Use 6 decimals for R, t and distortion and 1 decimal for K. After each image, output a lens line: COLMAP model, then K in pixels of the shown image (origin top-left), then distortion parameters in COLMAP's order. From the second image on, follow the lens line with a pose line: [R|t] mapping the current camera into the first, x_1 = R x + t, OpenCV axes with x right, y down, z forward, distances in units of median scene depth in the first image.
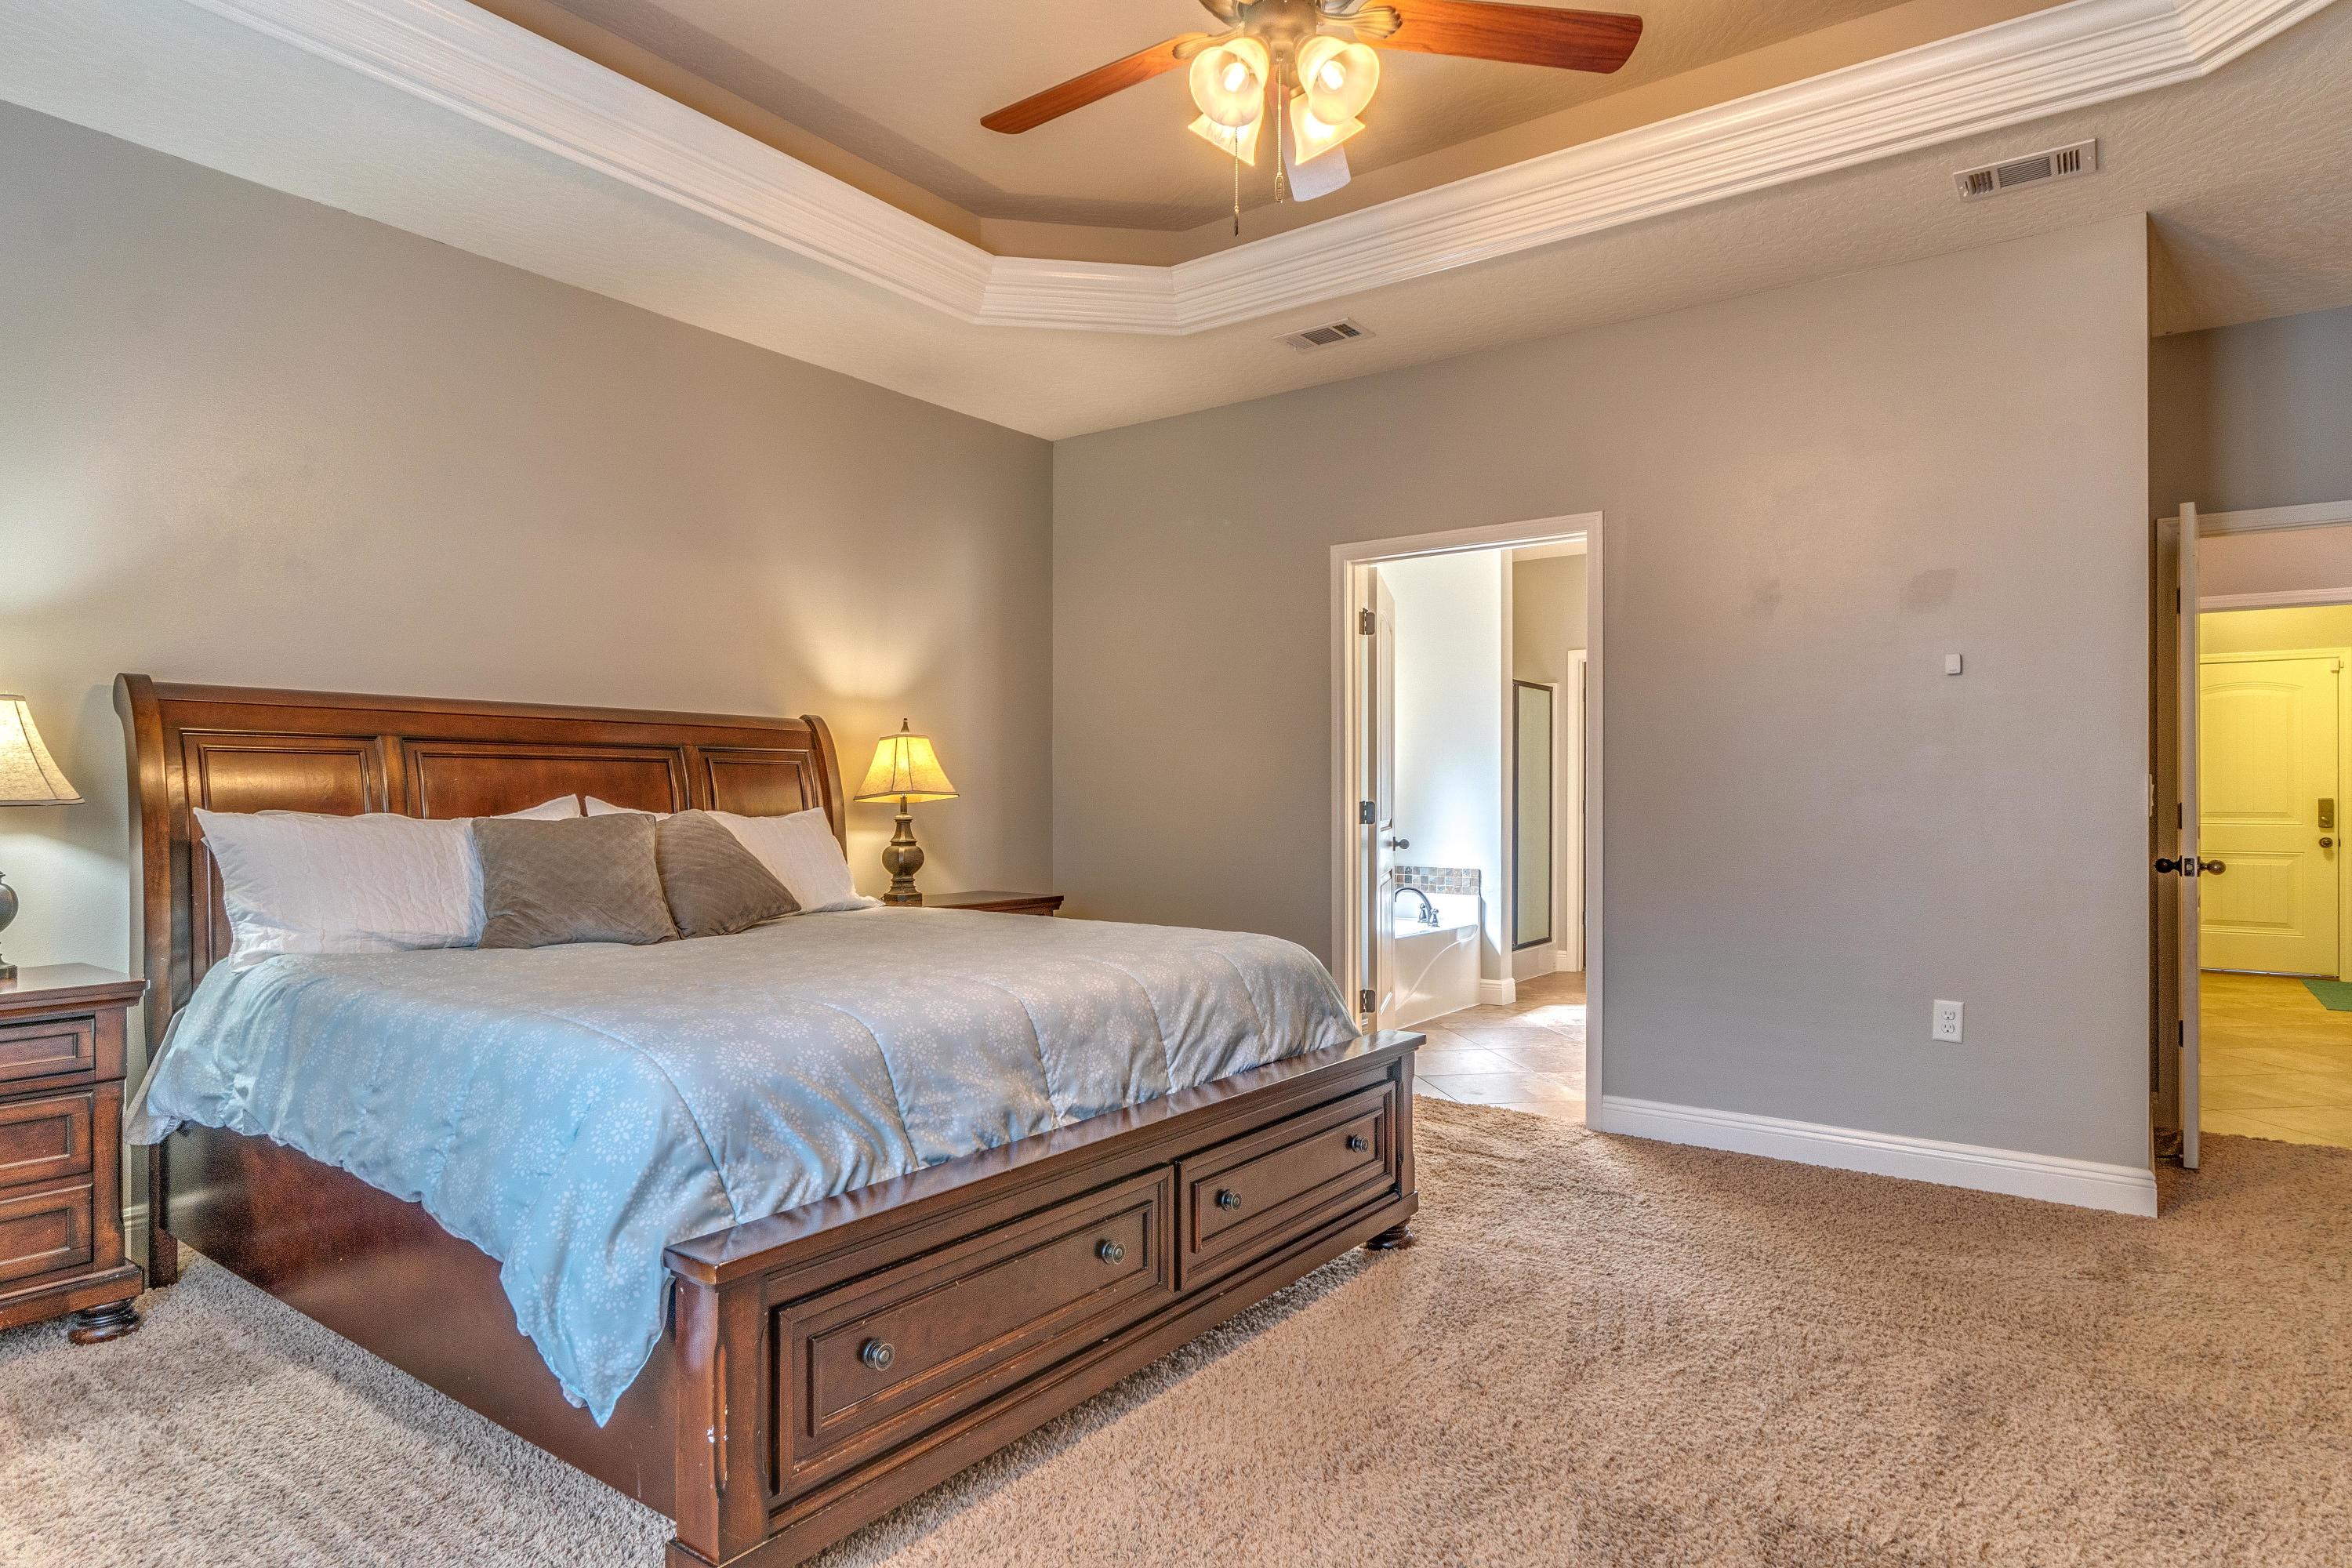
lens RADIAL K [[1270.9, 0, 1170.8], [0, 1270.9, 791.7], [0, 0, 1]] dist [-0.004044, -0.000099]
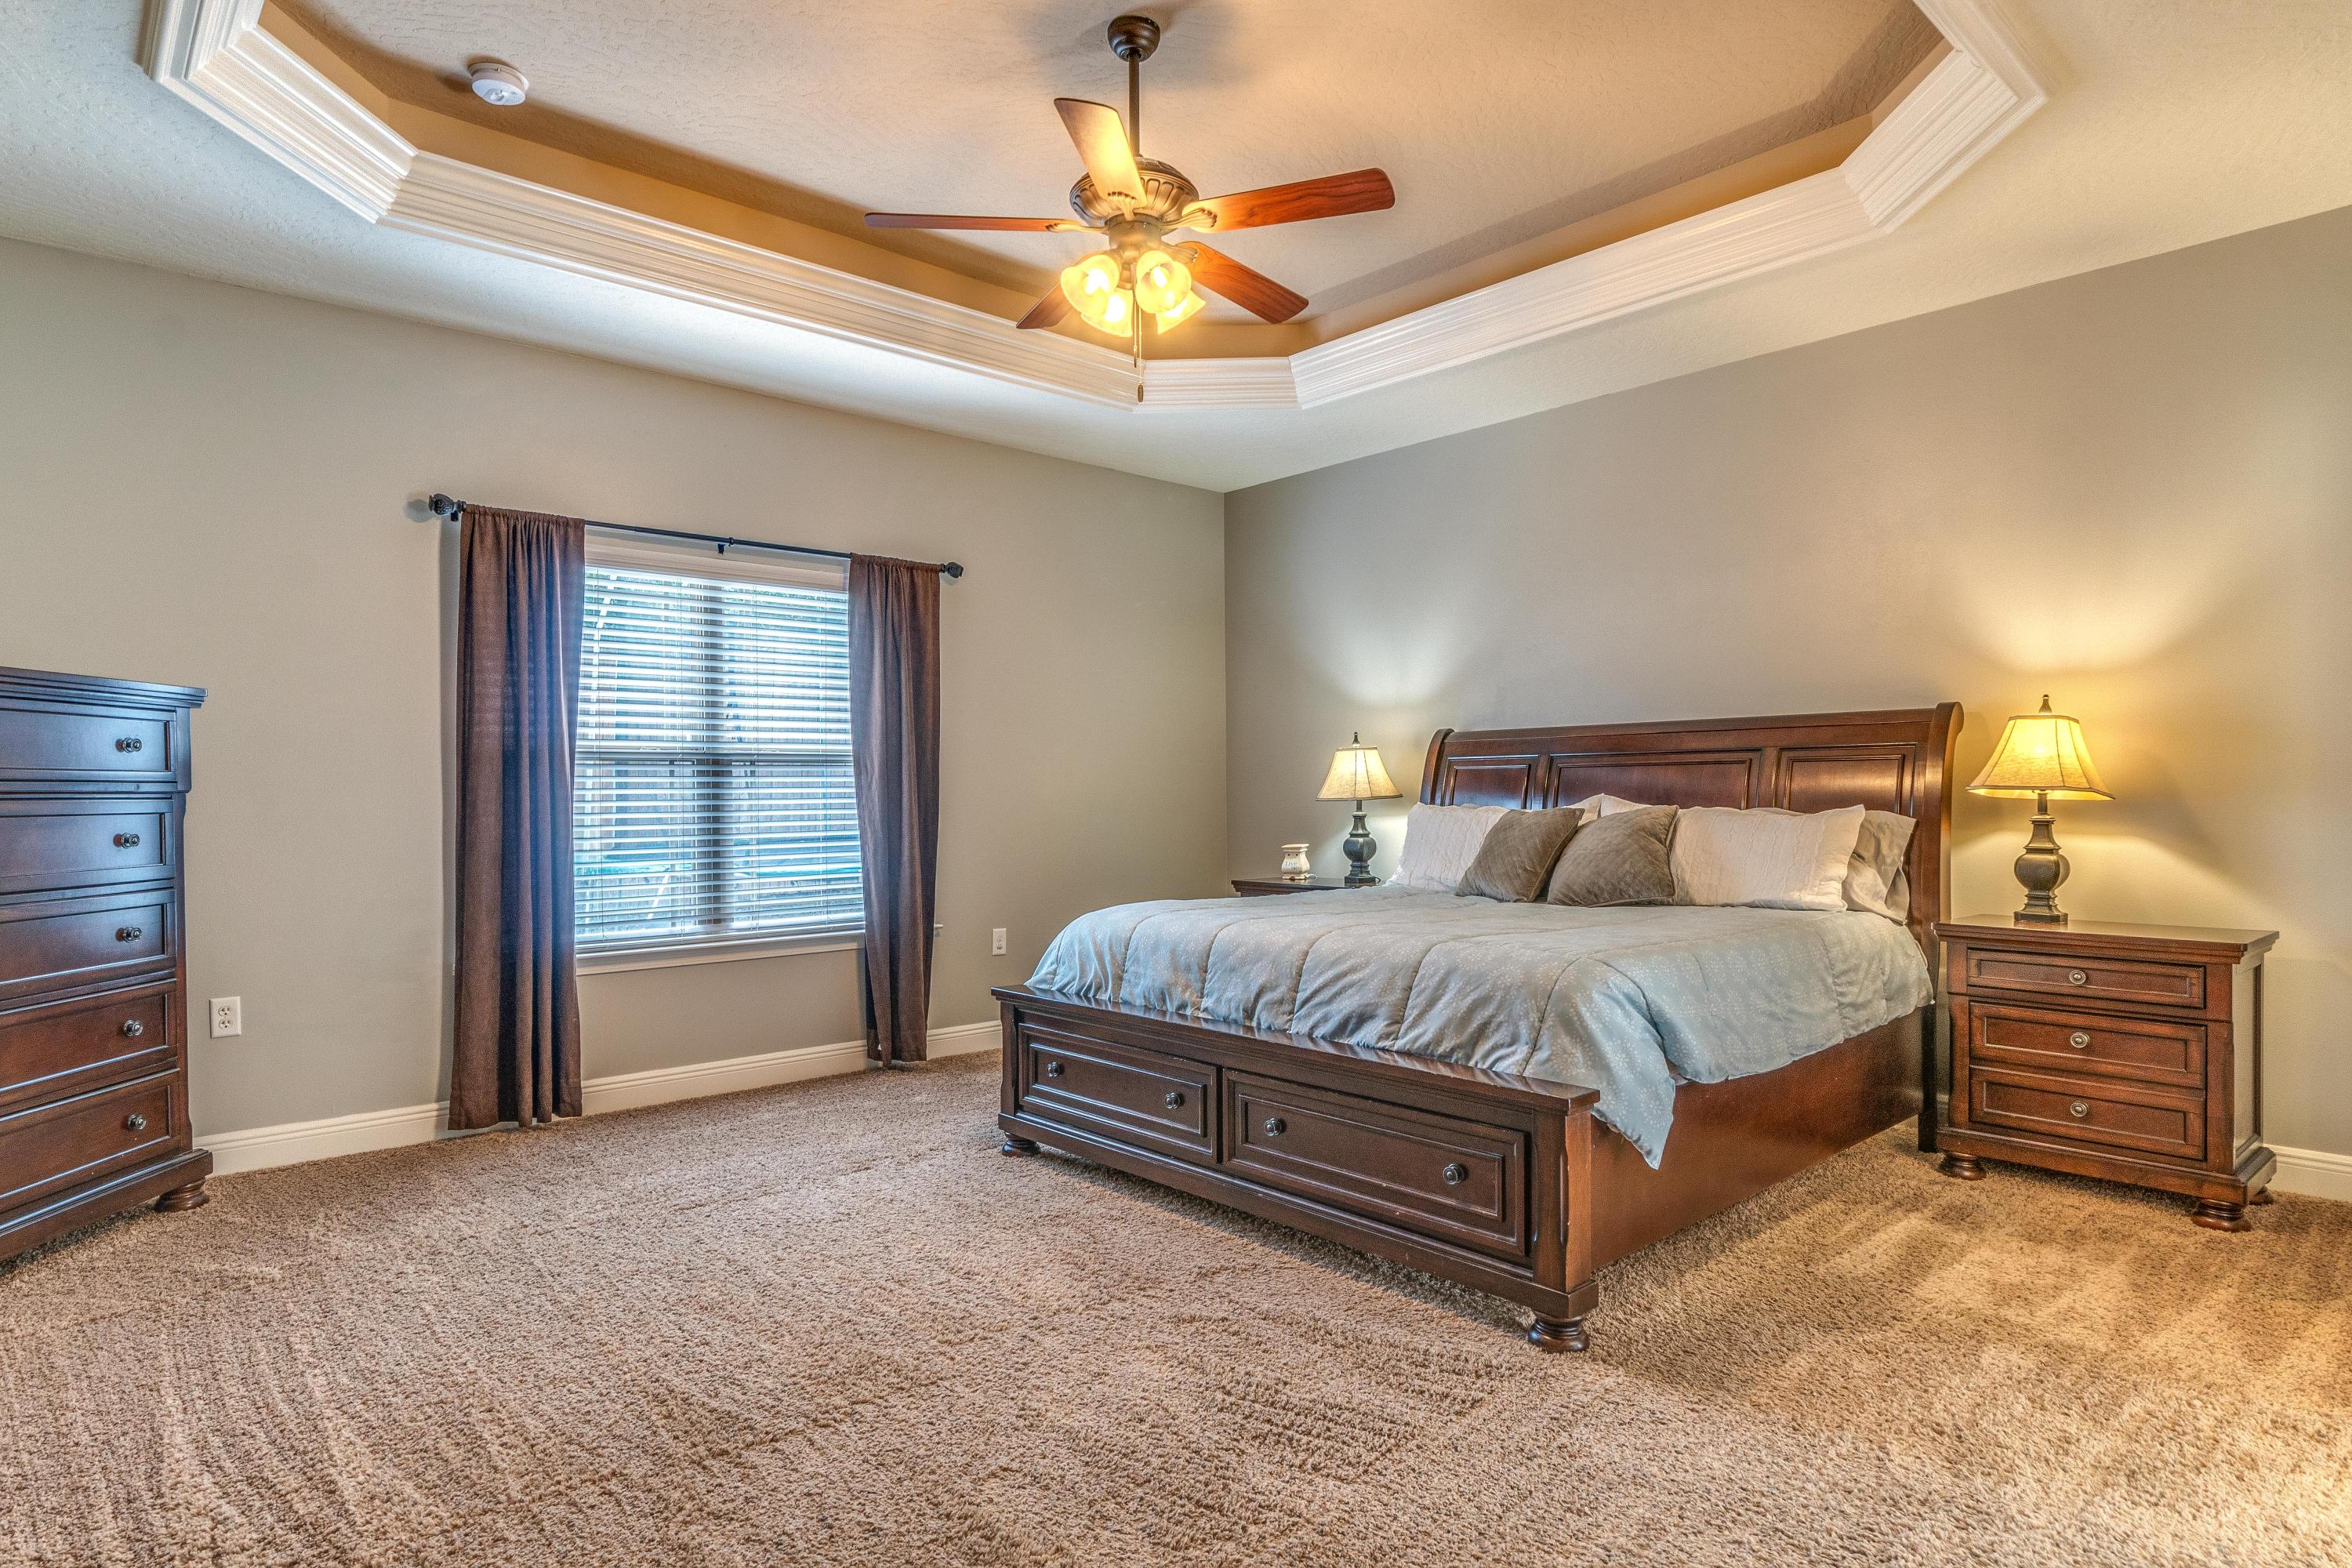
lens RADIAL K [[1270.9, 0, 1169.5], [0, 1270.9, 795.6], [0, 0, 1]] dist [-0.004044, -0.000099]
pose [[-0.184967, -0.002013, -0.982743, 1.166273], [0.009324, 0.999949, -0.003803, 0.006417], [0.982700, -0.009867, -0.184939, 1.042798]]
